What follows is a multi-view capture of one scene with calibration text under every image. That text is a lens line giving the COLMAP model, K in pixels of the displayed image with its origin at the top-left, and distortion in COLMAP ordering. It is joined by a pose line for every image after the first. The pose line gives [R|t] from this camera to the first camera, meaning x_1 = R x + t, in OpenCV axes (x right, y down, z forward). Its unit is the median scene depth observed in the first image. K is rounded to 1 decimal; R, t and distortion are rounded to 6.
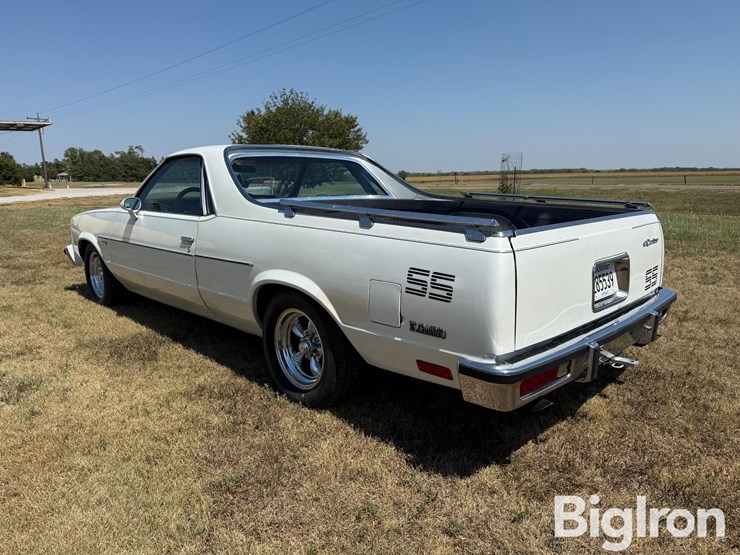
lens RADIAL K [[523.8, 0, 370.0], [0, 523.8, 277.5], [0, 0, 1]] dist [-0.010632, -0.004420]
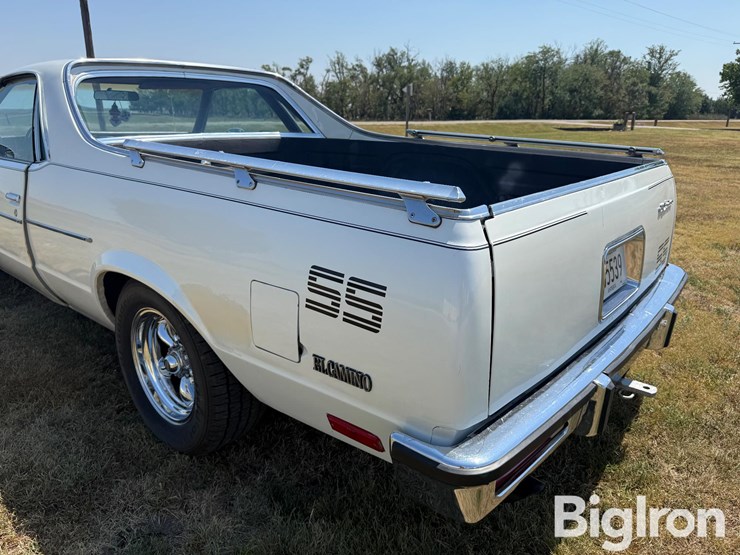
lens RADIAL K [[519.8, 0, 379.4], [0, 519.8, 277.2], [0, 0, 1]] dist [0.011050, 0.003692]
pose [[0.994579, -0.012369, 0.103241, 0.090285], [-0.000007, 0.992891, 0.119023, -0.074648], [-0.103980, -0.118379, 0.987509, 0.417828]]
